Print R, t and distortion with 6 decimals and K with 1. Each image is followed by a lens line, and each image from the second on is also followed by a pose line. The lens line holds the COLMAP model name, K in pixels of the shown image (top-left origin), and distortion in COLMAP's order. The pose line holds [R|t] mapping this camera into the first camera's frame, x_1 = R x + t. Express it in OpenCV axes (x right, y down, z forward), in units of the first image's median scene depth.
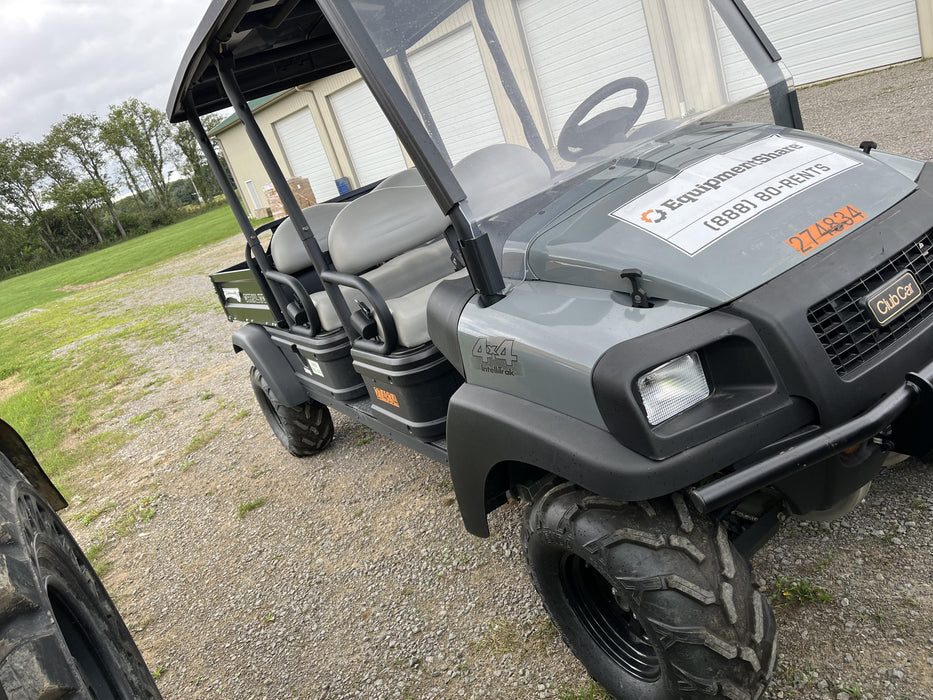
lens RADIAL K [[711.4, 0, 466.5], [0, 711.4, 350.0], [0, 0, 1]] dist [0.000762, -0.003173]
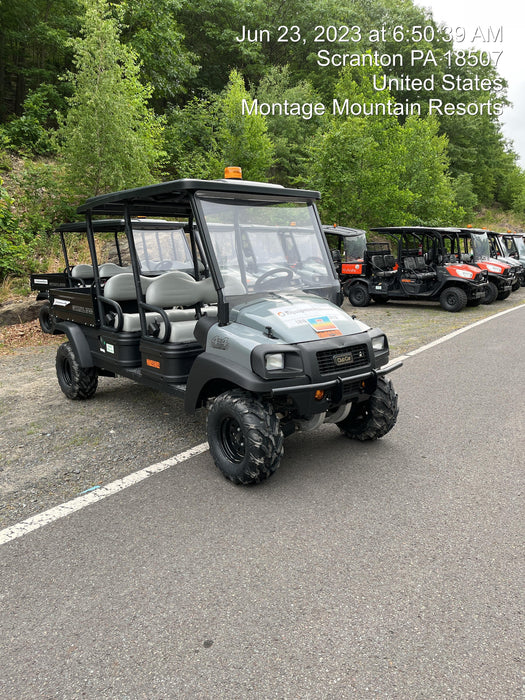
lens RADIAL K [[533.7, 0, 253.6], [0, 533.7, 353.9], [0, 0, 1]] dist [0.000762, -0.003173]
pose [[0.937723, 0.288356, 0.193715, -0.246519], [-0.258341, 0.951674, -0.166063, 0.390580], [-0.232239, 0.105676, 0.966901, -1.188957]]
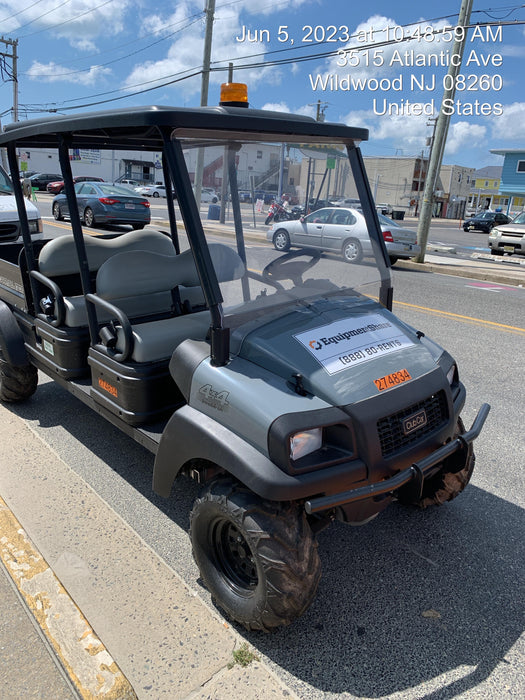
lens RADIAL K [[518.1, 0, 262.5], [0, 518.1, 350.0], [0, 0, 1]] dist [0.005680, 0.000091]
pose [[0.916317, 0.274407, 0.291656, -0.253413], [-0.272535, 0.960954, -0.047880, -0.077027], [-0.293406, -0.035613, 0.955324, -0.241442]]
